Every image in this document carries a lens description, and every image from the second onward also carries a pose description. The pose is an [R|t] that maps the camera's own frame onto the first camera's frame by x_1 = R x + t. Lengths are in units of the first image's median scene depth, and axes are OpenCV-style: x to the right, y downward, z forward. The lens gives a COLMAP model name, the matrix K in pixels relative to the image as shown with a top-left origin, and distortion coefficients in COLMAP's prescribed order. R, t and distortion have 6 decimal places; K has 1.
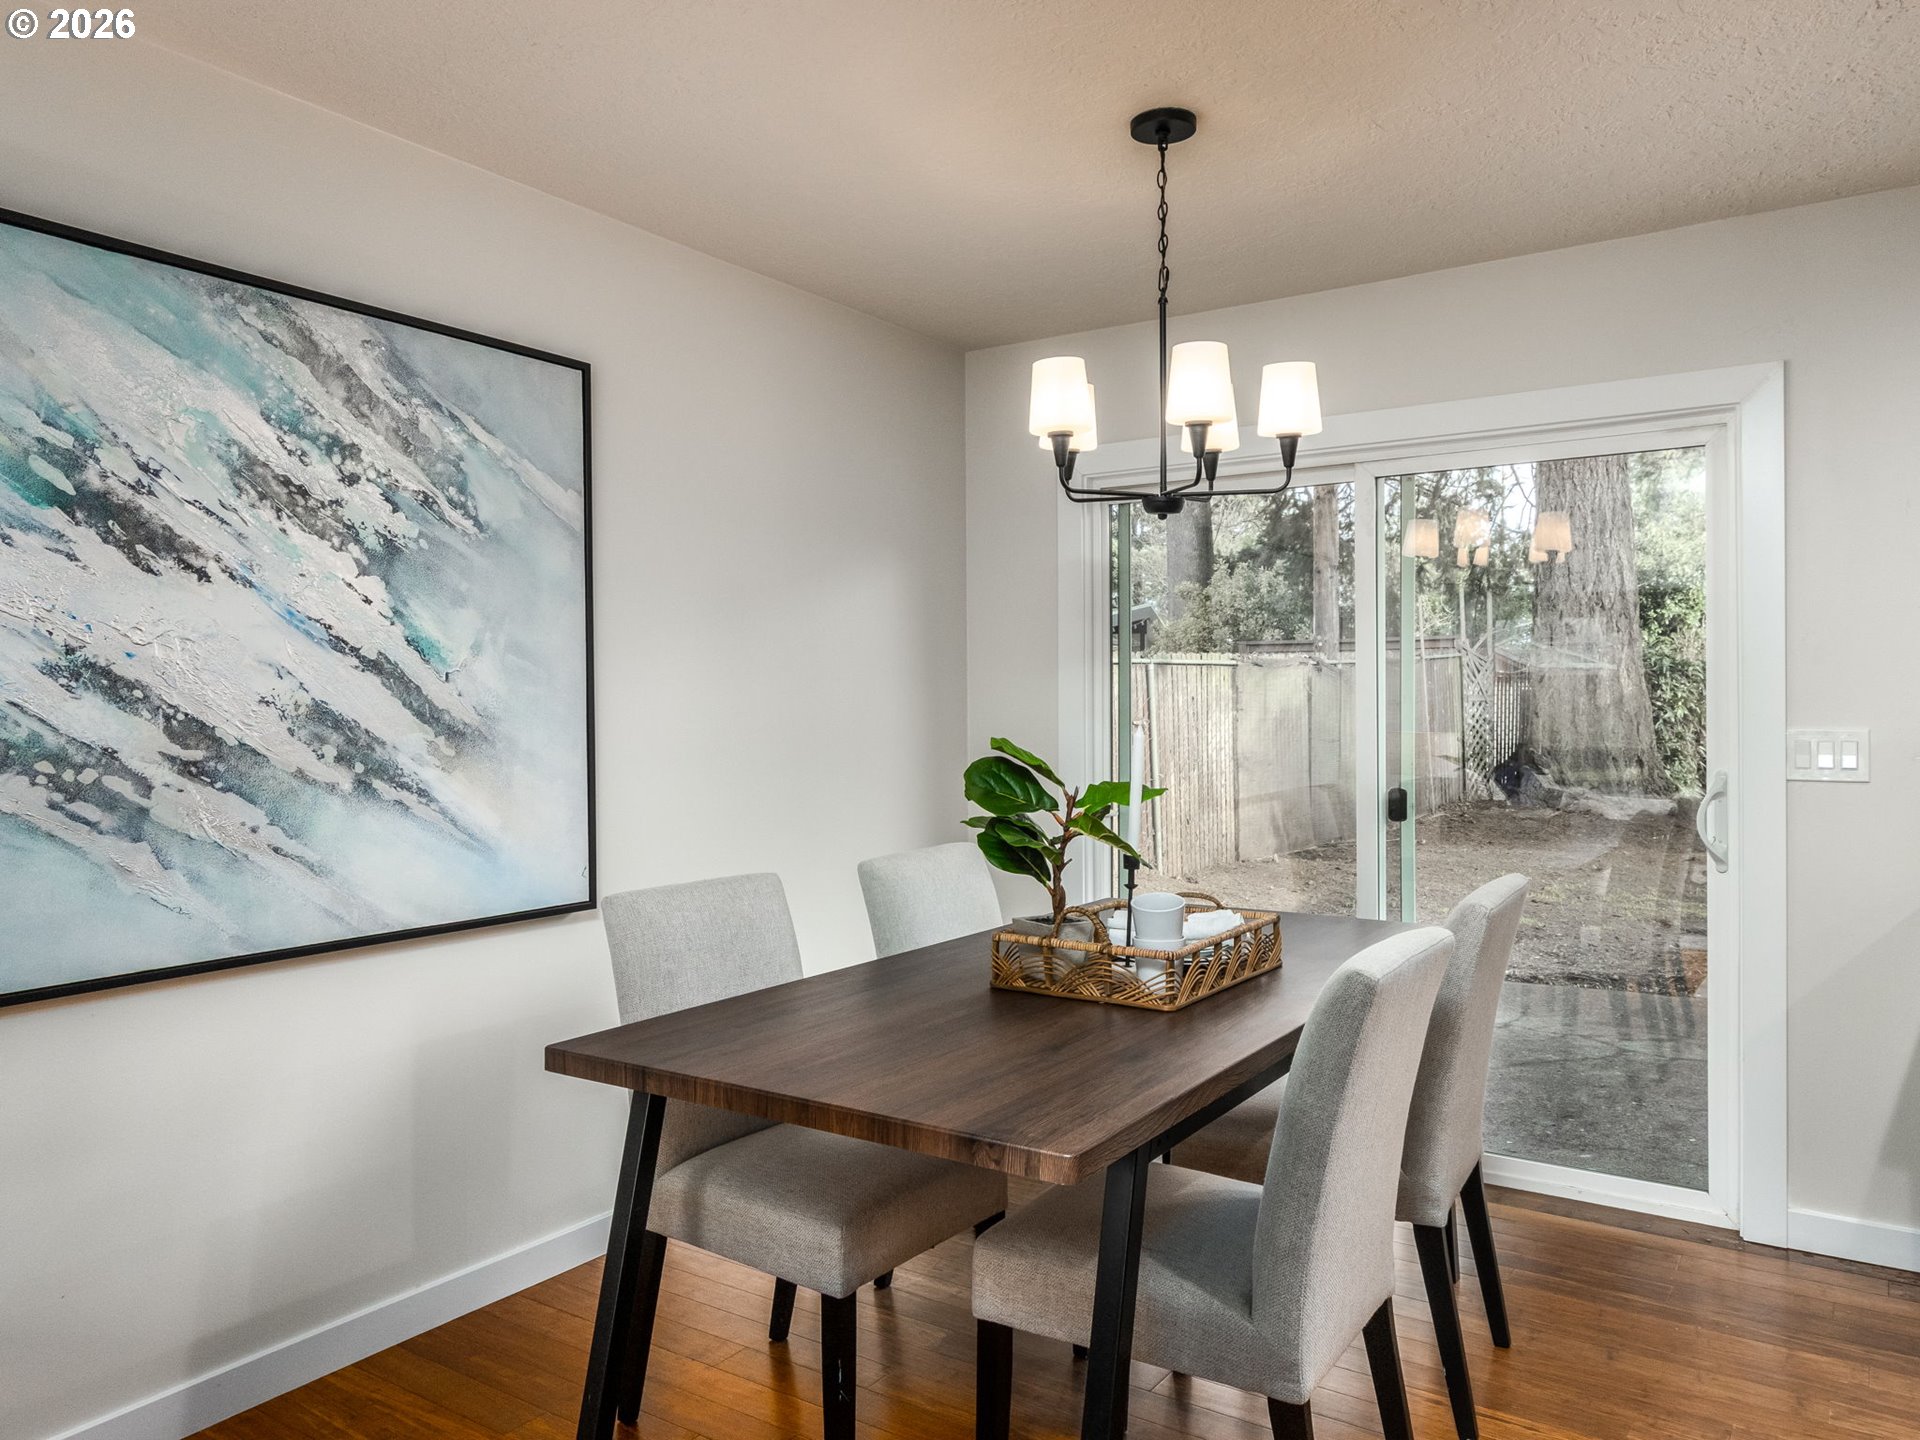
lens RADIAL K [[1329.8, 0, 960.2], [0, 1329.8, 708.2], [0, 0, 1]] dist [0.000601, -0.004136]
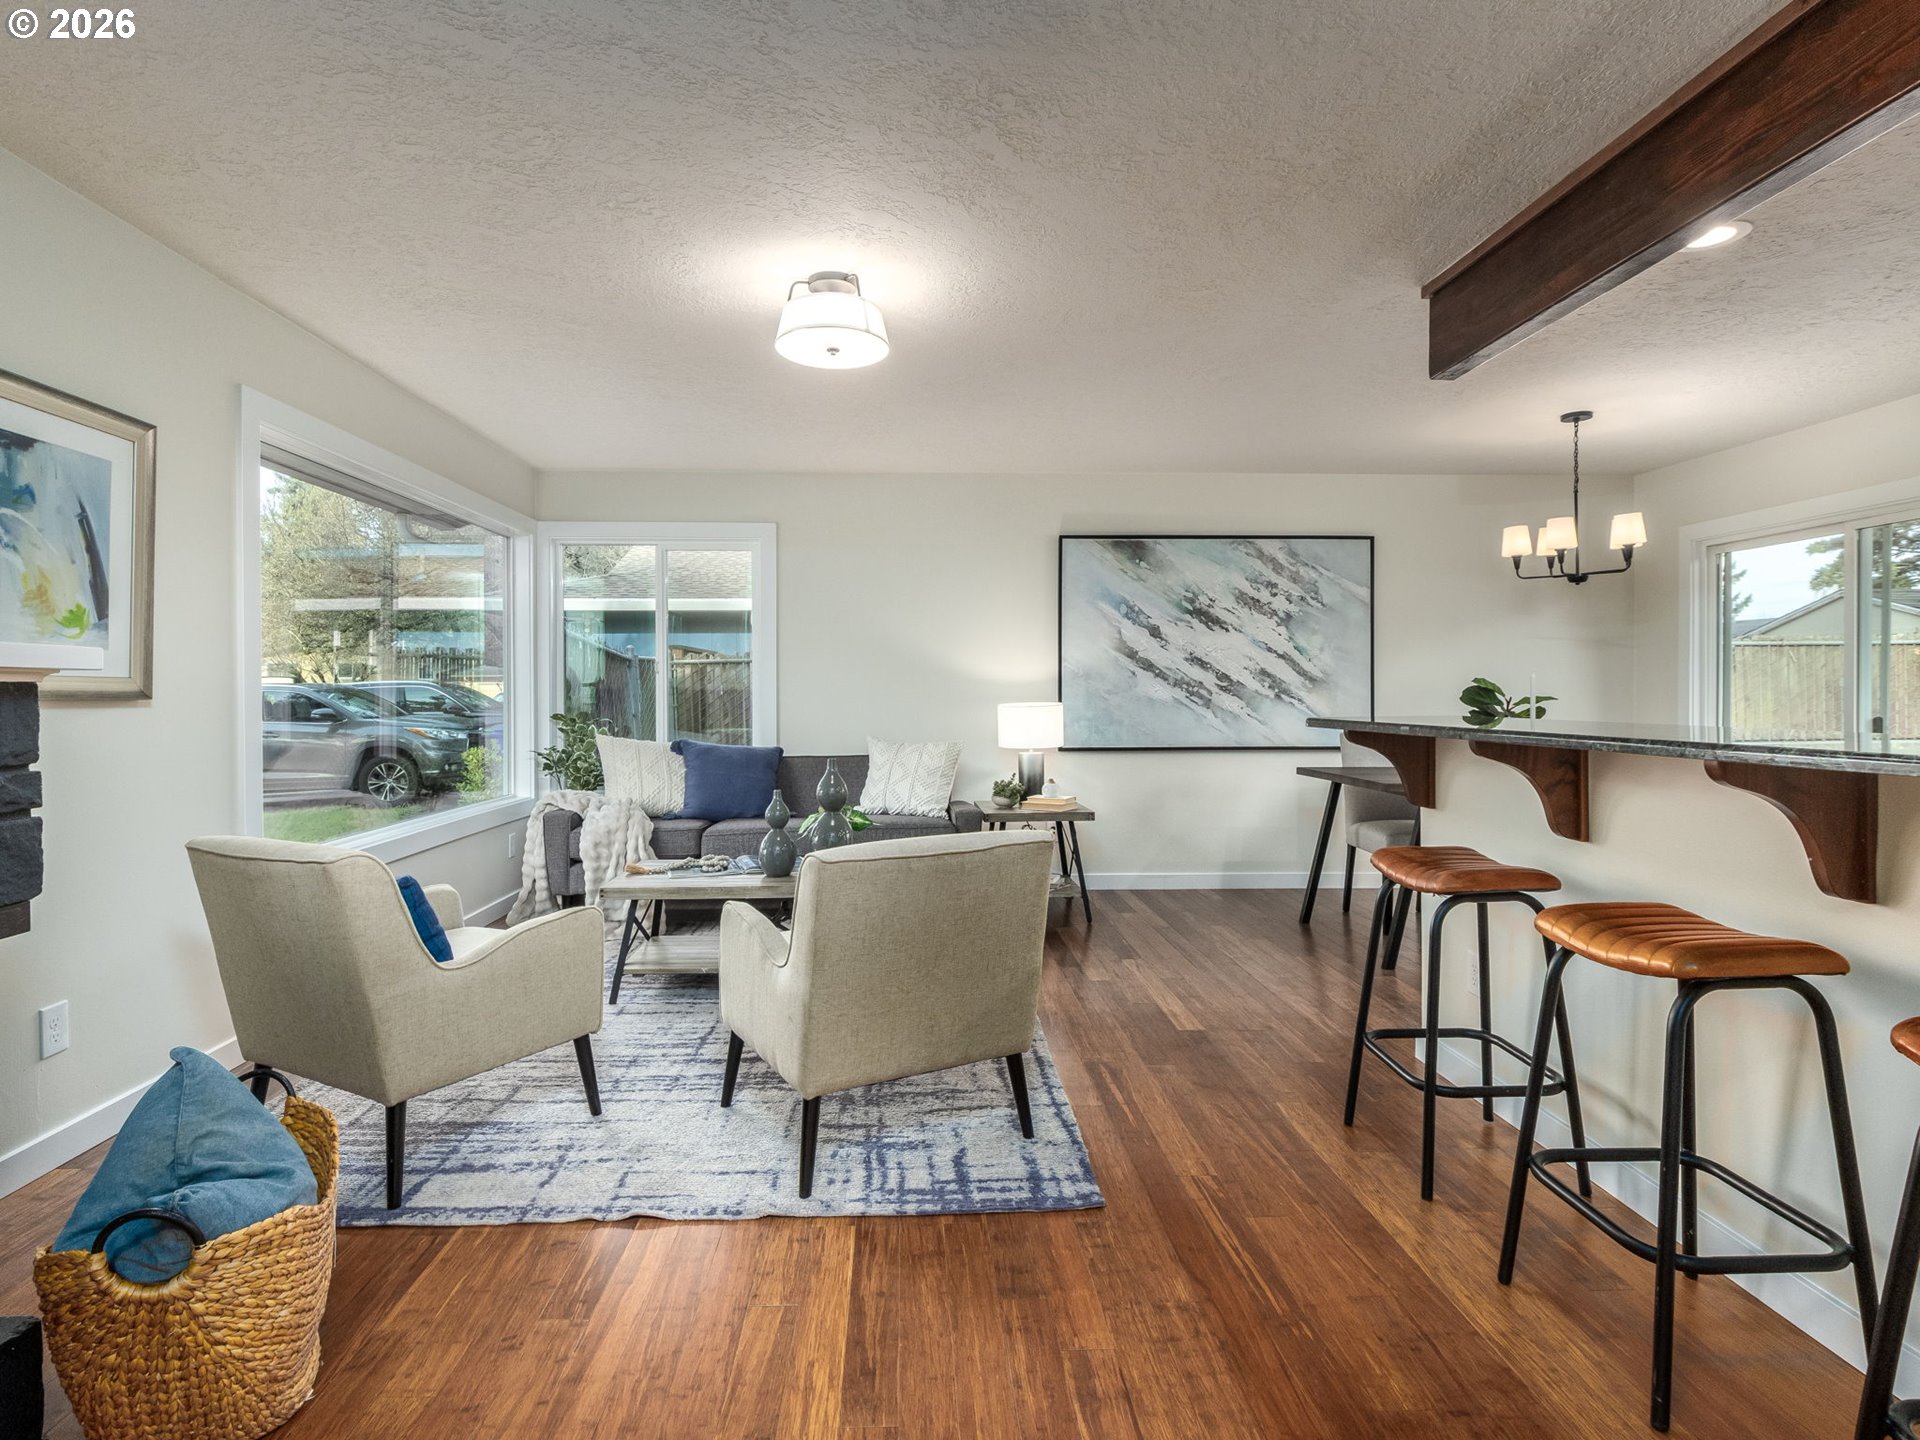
lens RADIAL K [[999.3, 0, 935.5], [0, 999.3, 696.2], [0, 0, 1]] dist [0.011127, -0.009859]
pose [[0.592859, 0.008214, -0.805264, 0.930205], [-0.005861, 0.999966, 0.005885, 0.050273], [0.805285, 0.001231, 0.592887, -0.981718]]
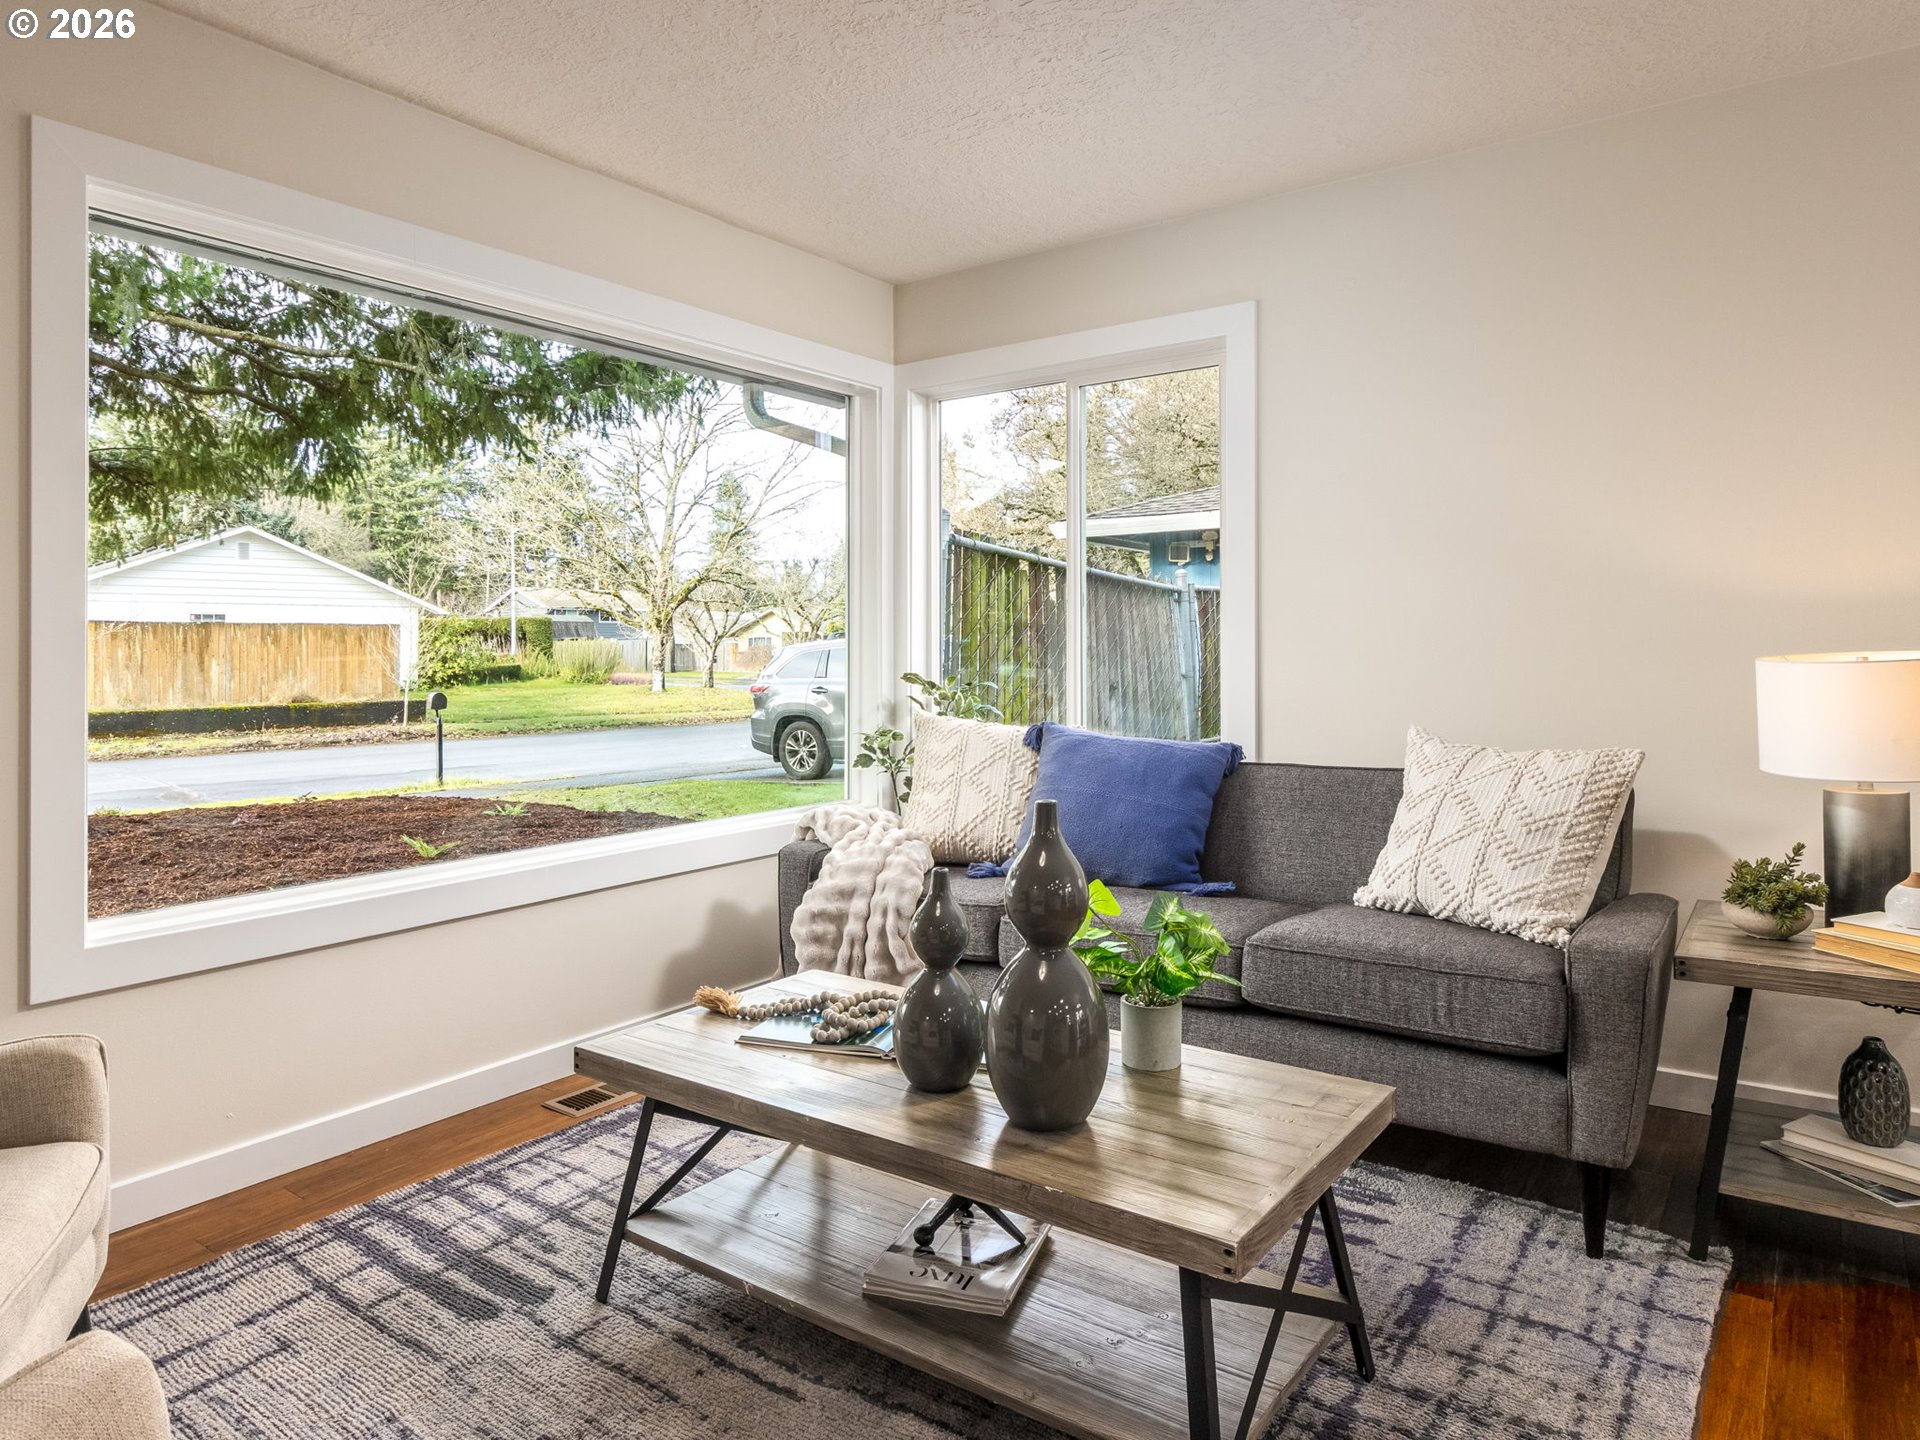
lens RADIAL K [[1206.7, 0, 958.7], [0, 1206.7, 653.1], [0, 0, 1]] dist [-0.004771, -0.002880]
pose [[-0.027797, 0.008107, -0.999581, 0.285737], [0.003704, 0.999961, 0.008007, 0.066821], [0.999607, -0.003480, -0.027826, -0.230998]]
